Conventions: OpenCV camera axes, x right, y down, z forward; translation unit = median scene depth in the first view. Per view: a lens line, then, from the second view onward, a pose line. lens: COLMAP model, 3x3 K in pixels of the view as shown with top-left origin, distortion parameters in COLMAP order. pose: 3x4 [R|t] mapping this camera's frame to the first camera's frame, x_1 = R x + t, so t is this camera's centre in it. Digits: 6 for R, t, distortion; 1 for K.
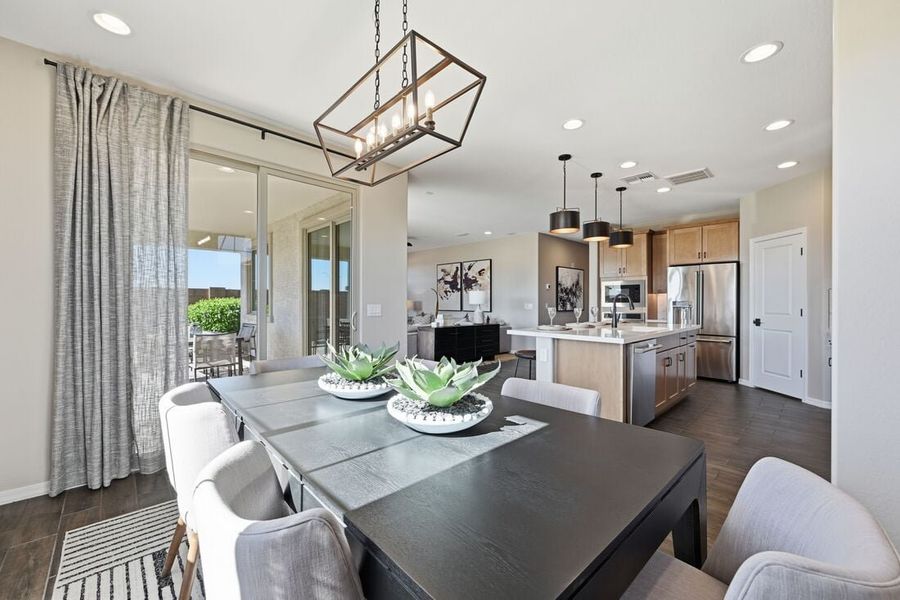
lens RADIAL K [[355.6, 0, 449.5], [0, 355.6, 299.7], [0, 0, 1]] dist [-0.004291, -0.000122]
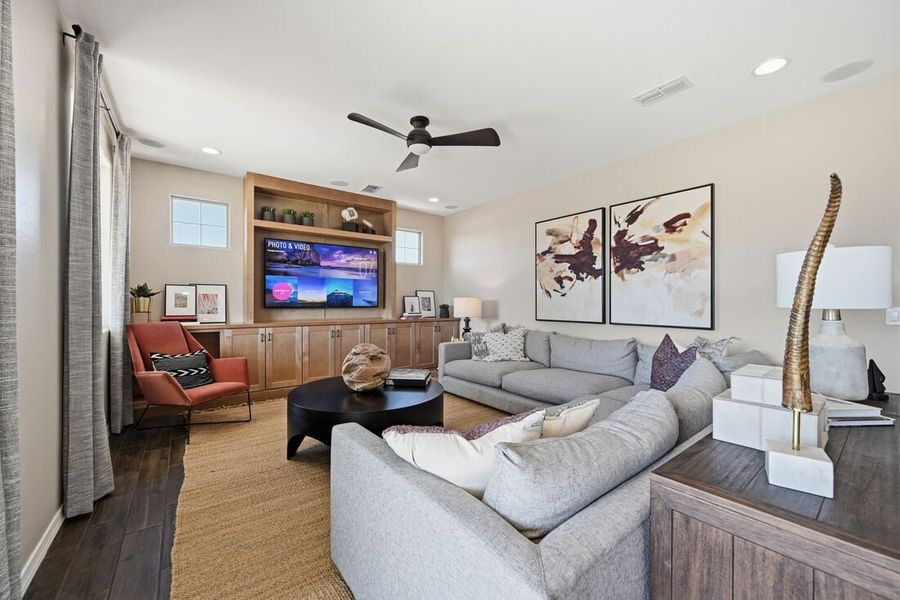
lens RADIAL K [[355.6, 0, 450.9], [0, 355.6, 300.7], [0, 0, 1]] dist [-0.004291, -0.000122]
pose [[0.994265, 0.000348, -0.106943, -0.102105], [-0.000374, 1.000000, -0.000221, 0.005029], [0.106943, 0.000260, 0.994265, 0.561002]]
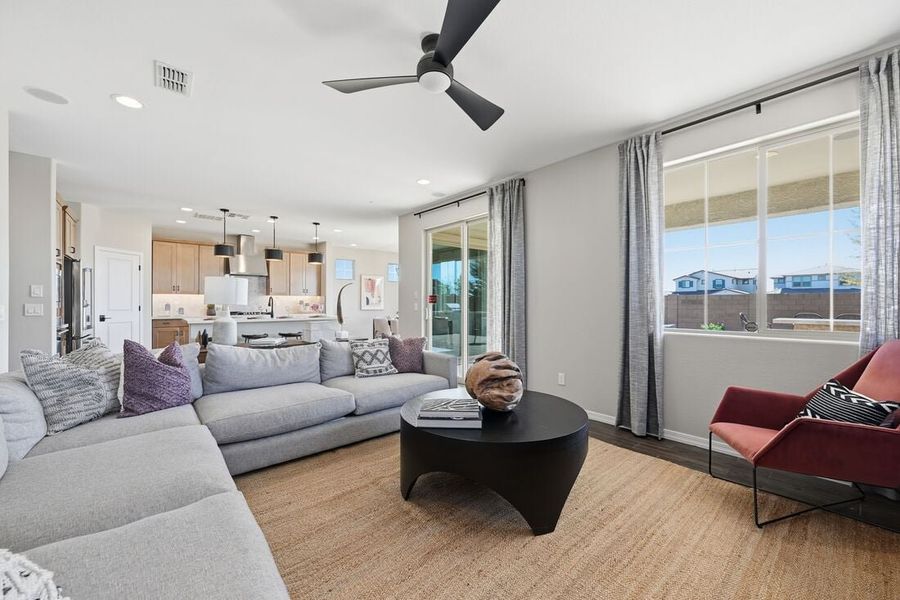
lens RADIAL K [[355.6, 0, 459.3], [0, 355.6, 304.1], [0, 0, 1]] dist [-0.004291, -0.000122]
pose [[-0.999342, -0.006890, 0.035622, -0.187761], [-0.006819, 0.999975, 0.002111, 0.006275], [-0.035636, 0.001866, -0.999363, 1.097980]]
